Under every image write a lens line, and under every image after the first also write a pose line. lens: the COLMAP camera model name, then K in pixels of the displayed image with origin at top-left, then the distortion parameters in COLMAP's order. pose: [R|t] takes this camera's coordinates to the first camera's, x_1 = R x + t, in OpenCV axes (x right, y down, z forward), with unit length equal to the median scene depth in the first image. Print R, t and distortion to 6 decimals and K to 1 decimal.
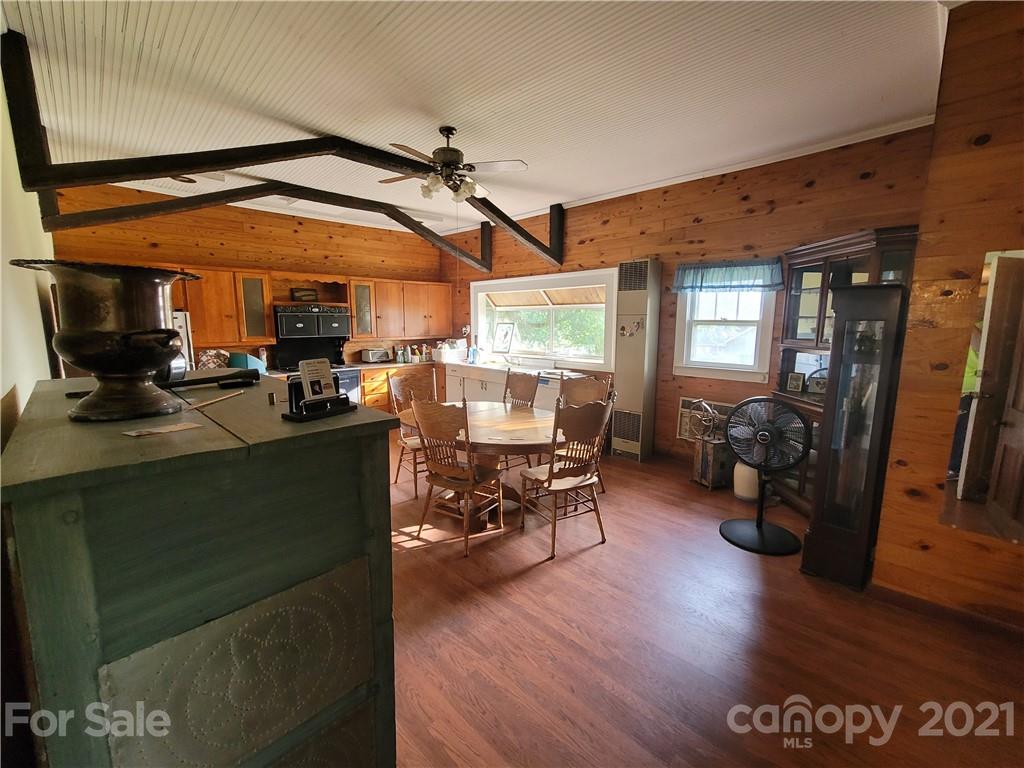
lens RADIAL K [[420.1, 0, 510.8], [0, 420.1, 378.3], [0, 0, 1]] dist [-0.004814, 0.000135]
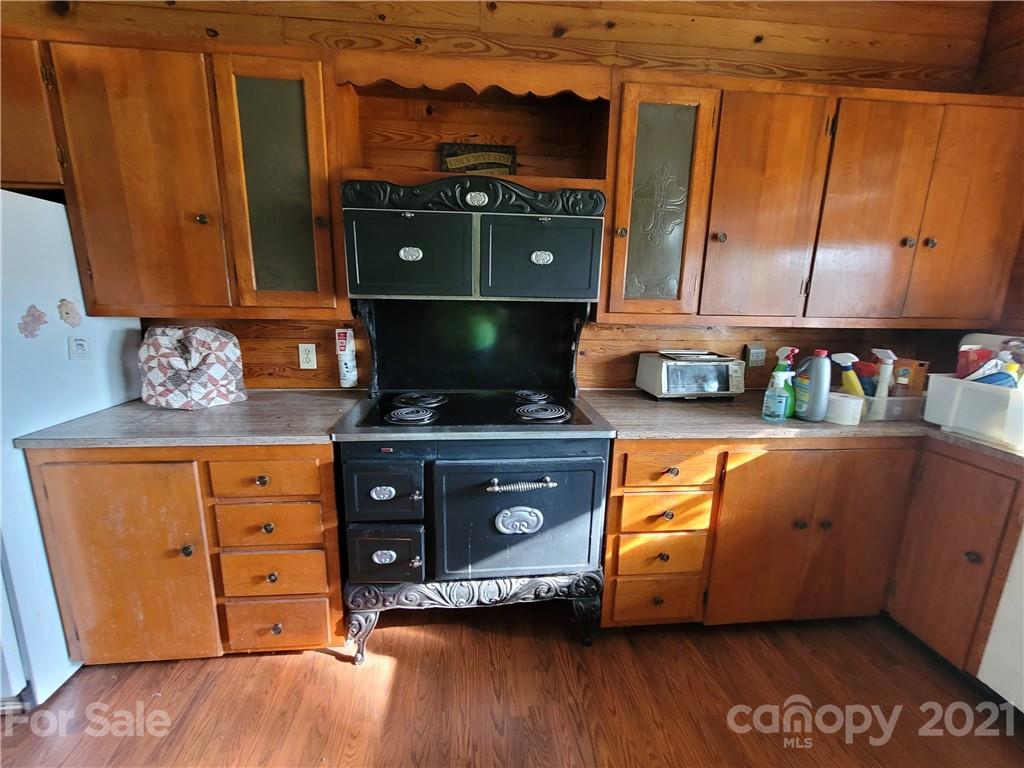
lens RADIAL K [[420.1, 0, 511.4], [0, 420.1, 379.7], [0, 0, 1]] dist [-0.004814, 0.000135]
pose [[0.772396, 0.136581, -0.620283, -0.255326], [-0.109241, 0.990619, 0.082096, -0.069298], [0.625677, 0.004350, 0.780070, 0.765680]]
